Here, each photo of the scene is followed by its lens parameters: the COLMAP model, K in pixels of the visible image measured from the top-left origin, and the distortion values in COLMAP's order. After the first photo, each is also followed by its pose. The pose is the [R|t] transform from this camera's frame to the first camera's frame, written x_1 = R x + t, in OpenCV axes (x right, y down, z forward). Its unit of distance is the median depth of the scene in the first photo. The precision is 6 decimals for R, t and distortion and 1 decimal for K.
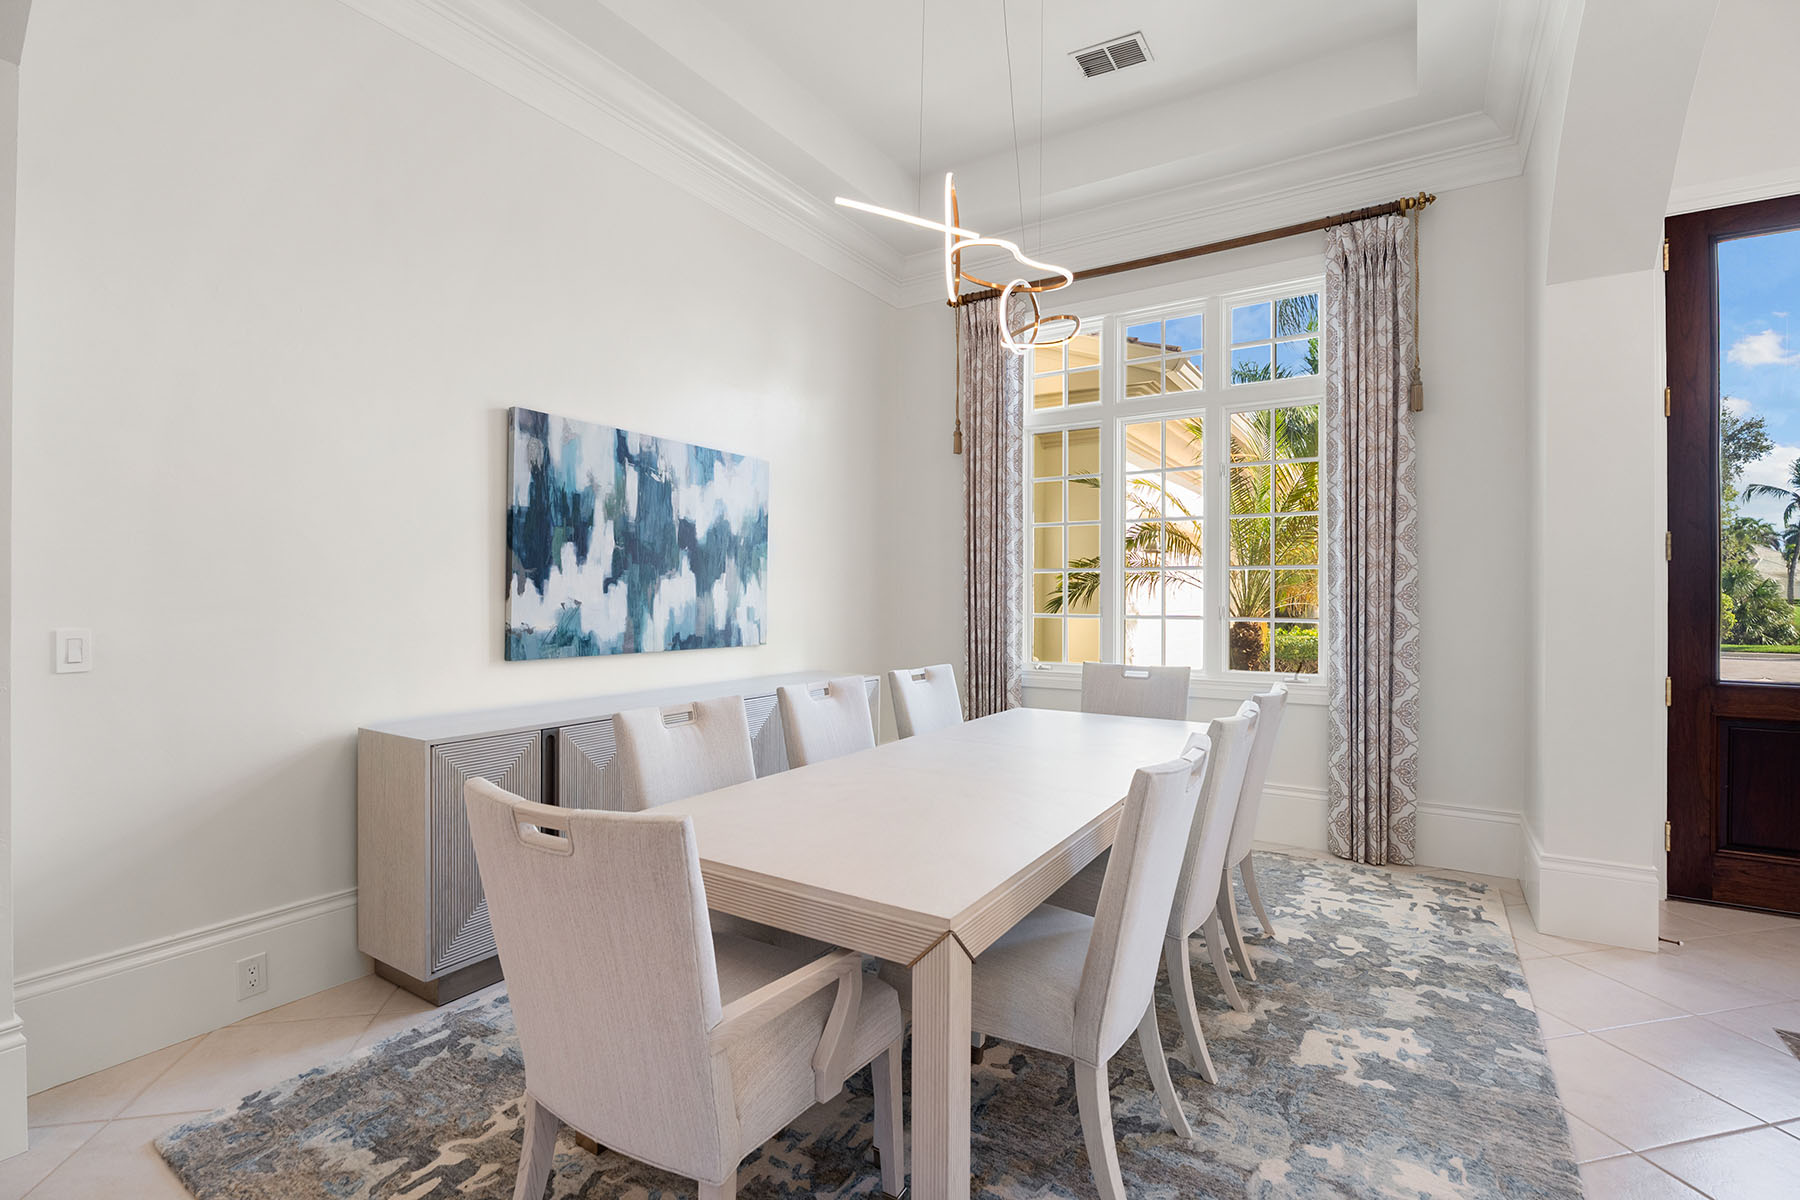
lens RADIAL K [[817.9, 0, 899.5], [0, 817.9, 592.0], [0, 0, 1]] dist [-0.006287, -0.007235]
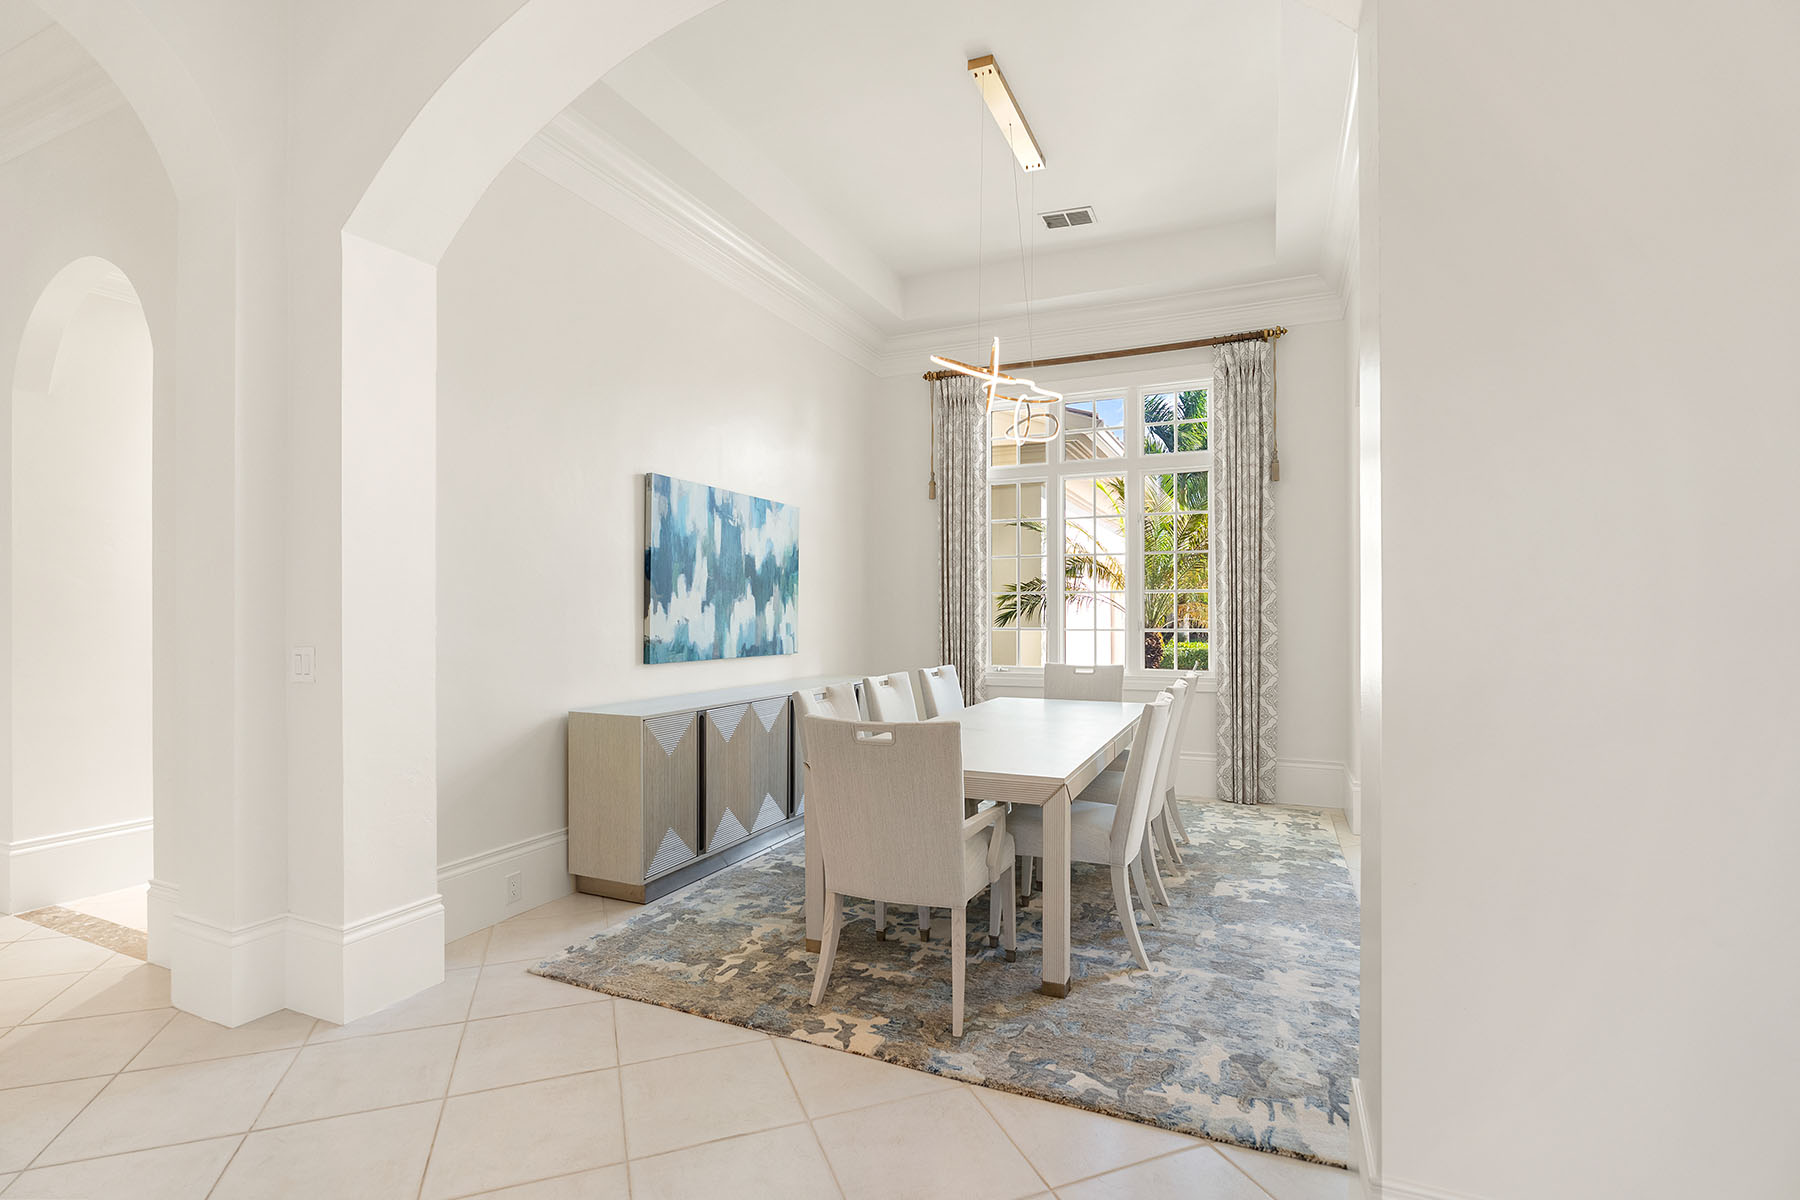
lens RADIAL K [[831.8, 0, 903.0], [0, 831.8, 608.7], [0, 0, 1]] dist [-0.019217, -0.000079]
pose [[0.988913, -0.003939, 0.148441, -0.215358], [0.004215, 0.999990, -0.001550, -0.001557], [-0.148433, 0.002159, 0.988920, -0.321242]]
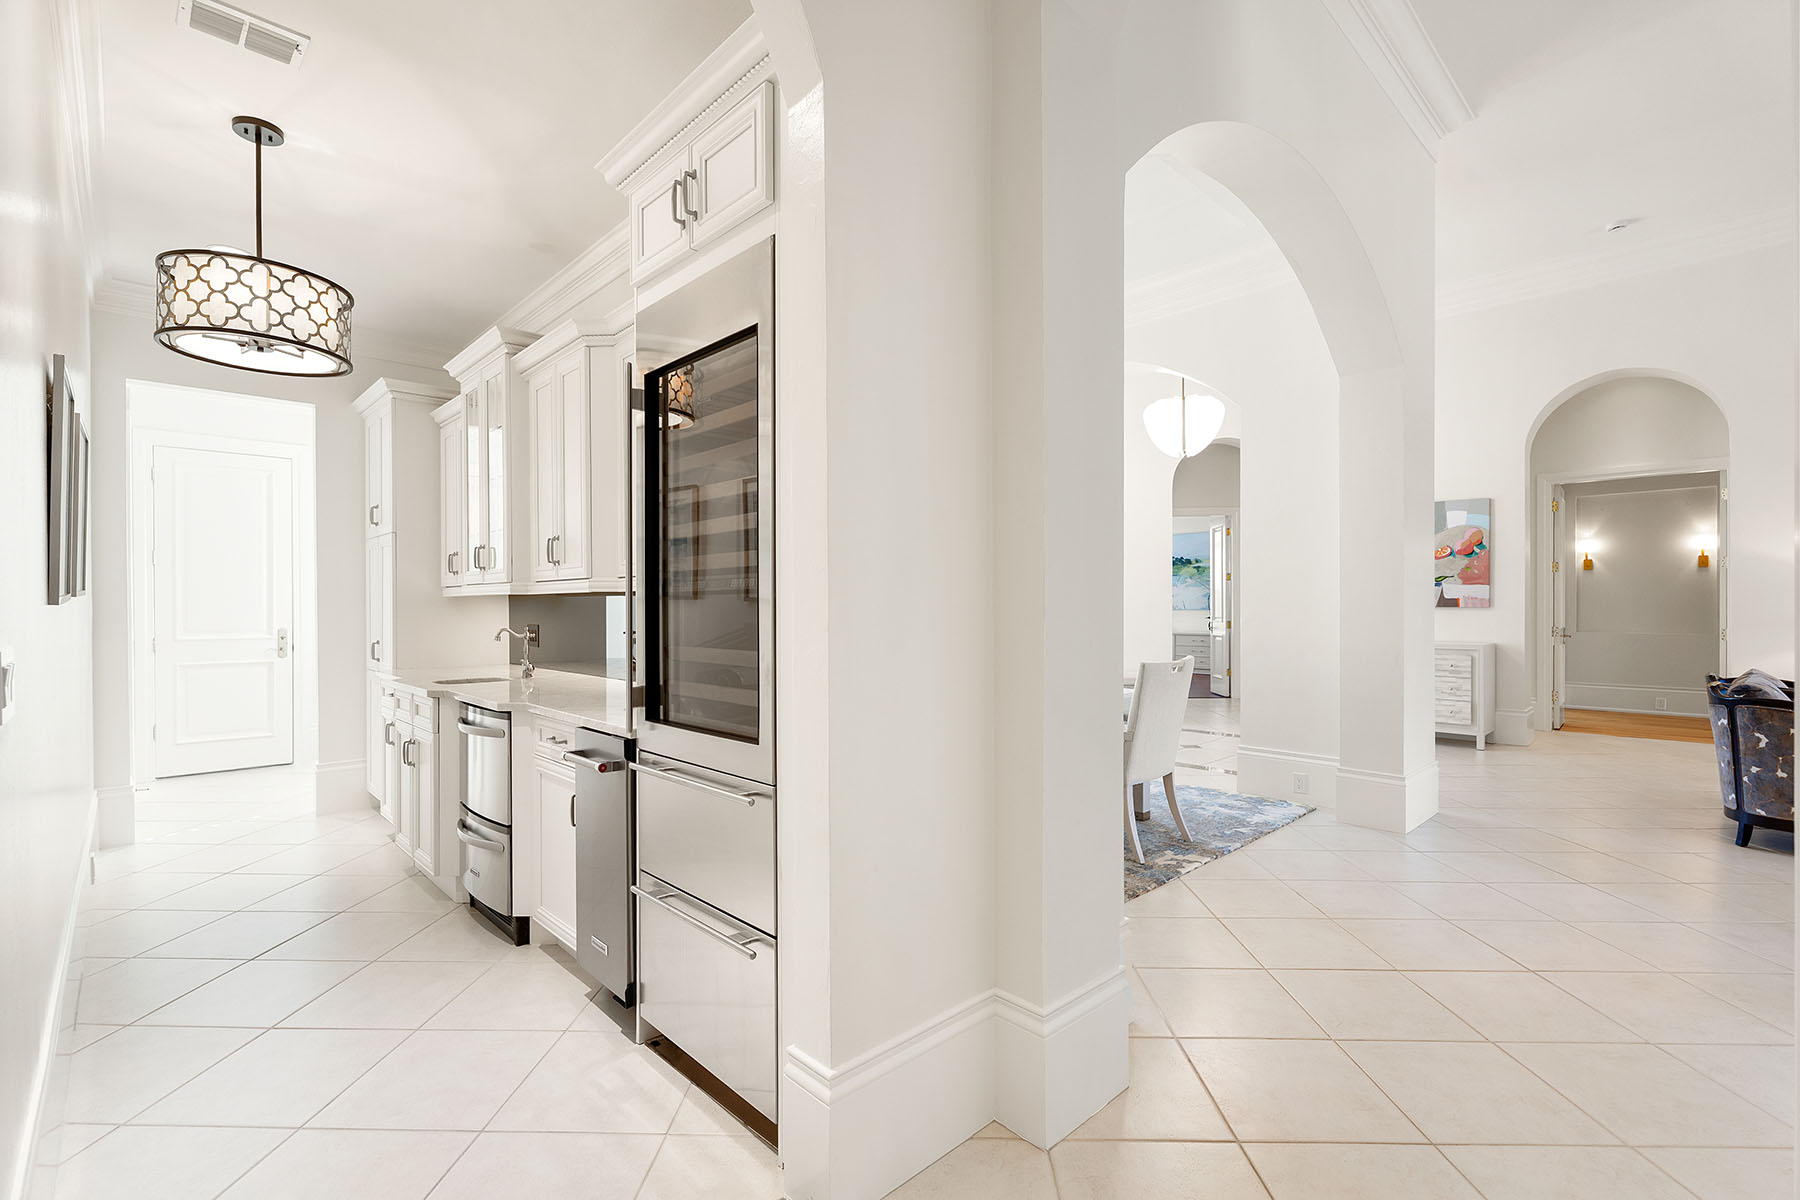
lens RADIAL K [[801.1, 0, 898.0], [0, 801.1, 609.8], [0, 0, 1]] dist [-0.000250, -0.000061]
pose [[0.240360, -0.008688, 0.970645, -1.185310], [0.005447, 0.999956, 0.007602, 0.012991], [-0.970669, 0.003460, 0.240397, 0.420164]]
